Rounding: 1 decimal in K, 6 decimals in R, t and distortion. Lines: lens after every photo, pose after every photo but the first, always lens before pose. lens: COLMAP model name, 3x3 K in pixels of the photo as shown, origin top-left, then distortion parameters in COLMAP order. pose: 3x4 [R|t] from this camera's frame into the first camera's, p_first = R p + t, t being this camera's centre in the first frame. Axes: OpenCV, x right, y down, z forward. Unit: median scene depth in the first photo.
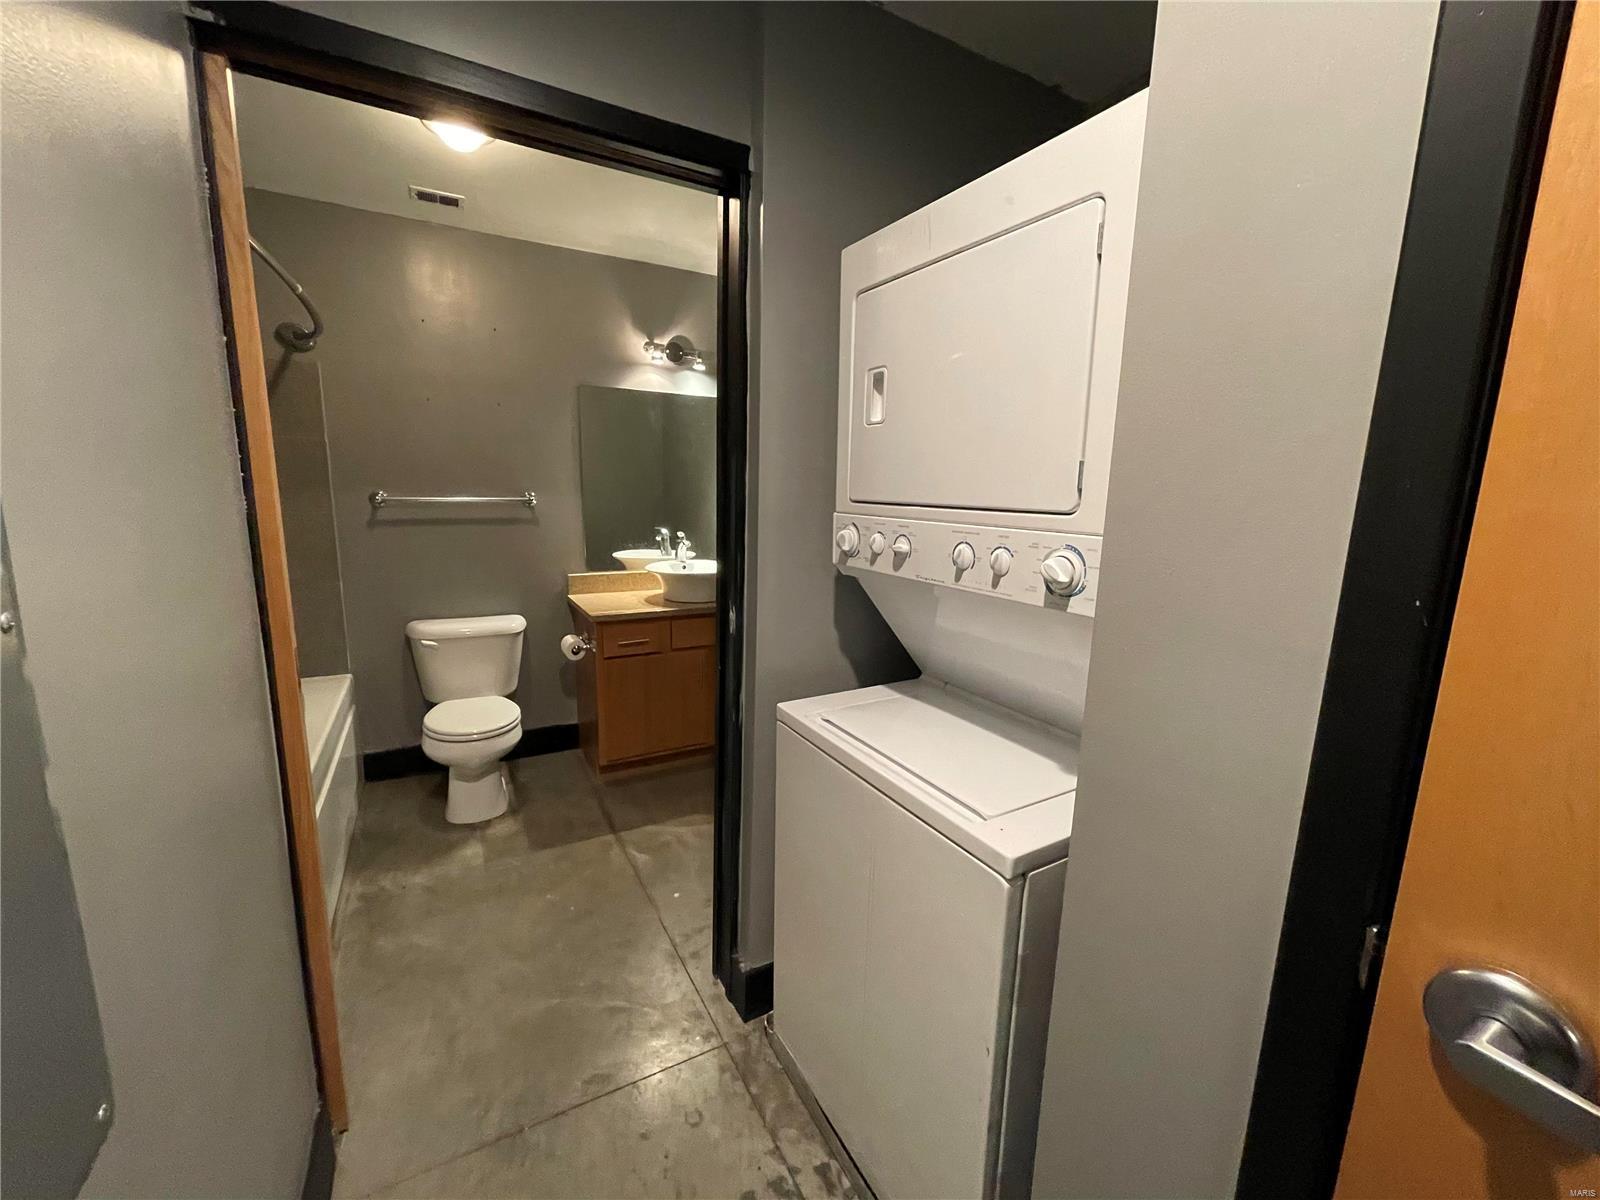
lens RADIAL K [[645.0, 0, 799.9], [0, 645.0, 599.1], [0, 0, 1]] dist [-0.003124, 0.000029]
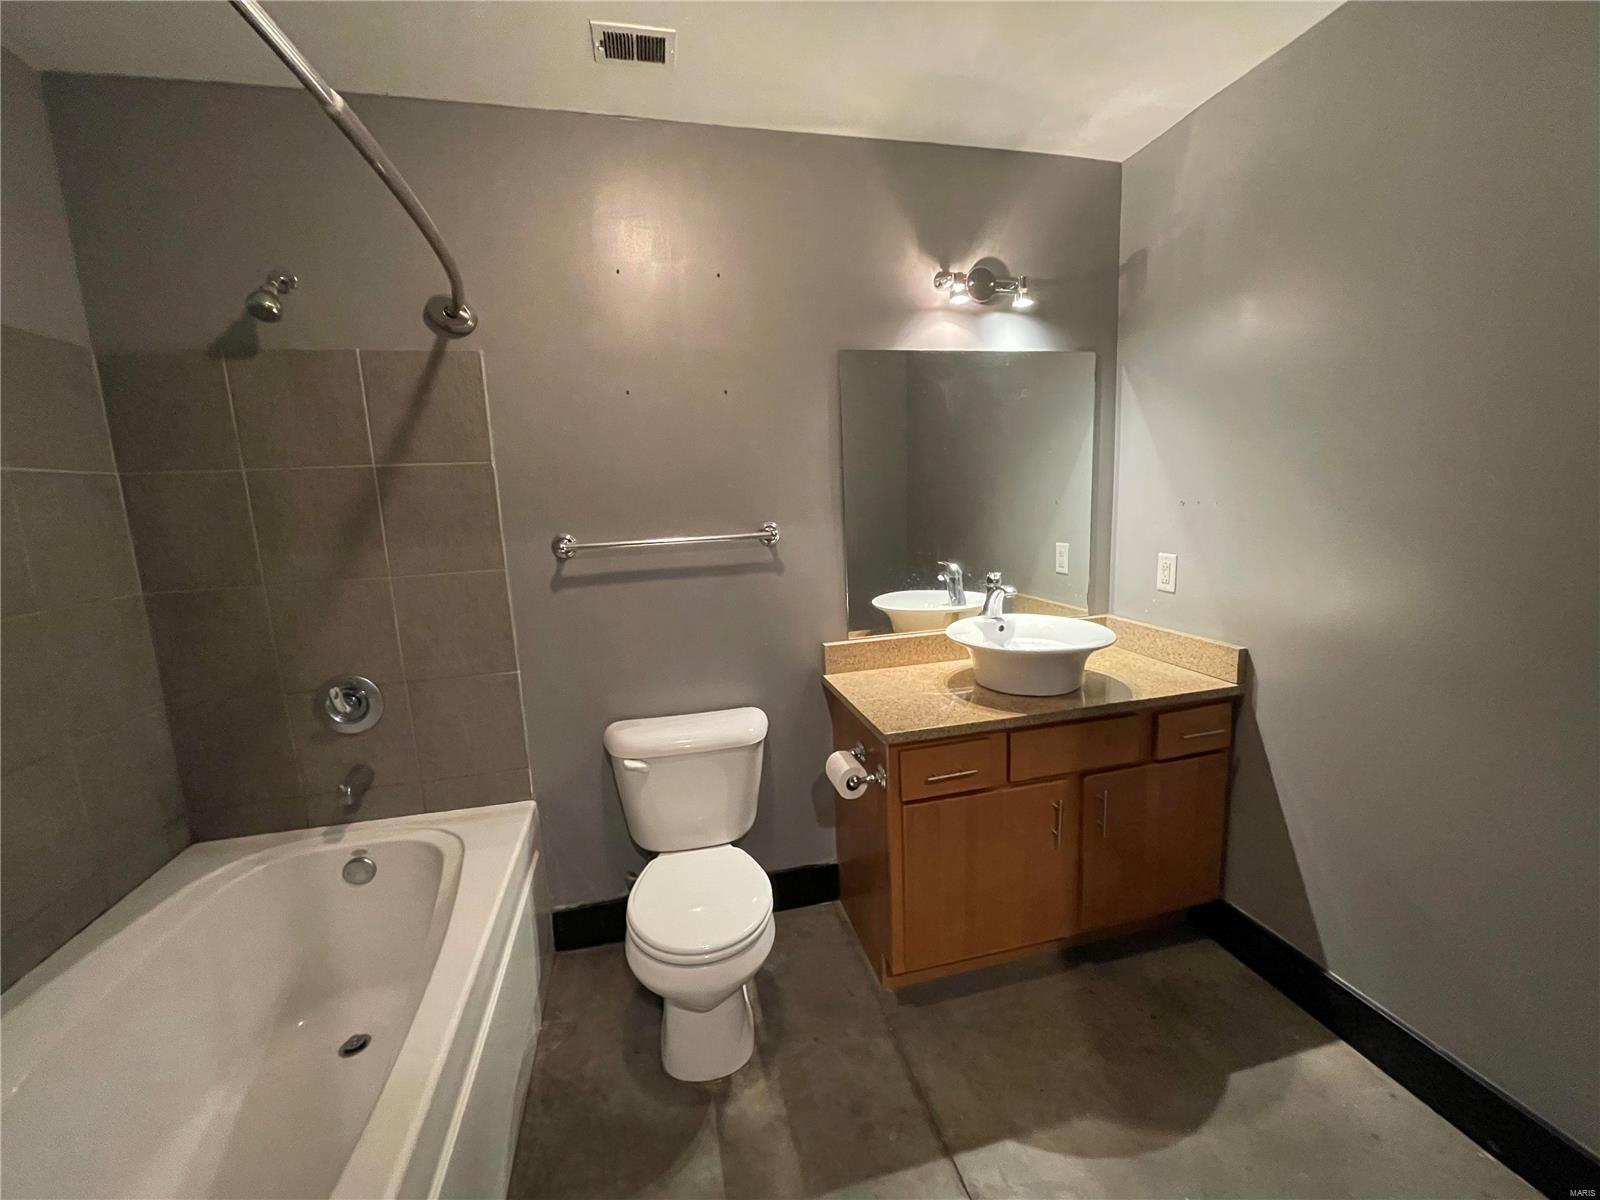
lens RADIAL K [[645.0, 0, 801.7], [0, 645.0, 595.8], [0, 0, 1]] dist [-0.003124, 0.000029]
pose [[0.961199, -0.020543, -0.275088, -0.213104], [0.017886, 0.999766, -0.012166, -0.084523], [0.275274, 0.006774, 0.961342, 0.387742]]
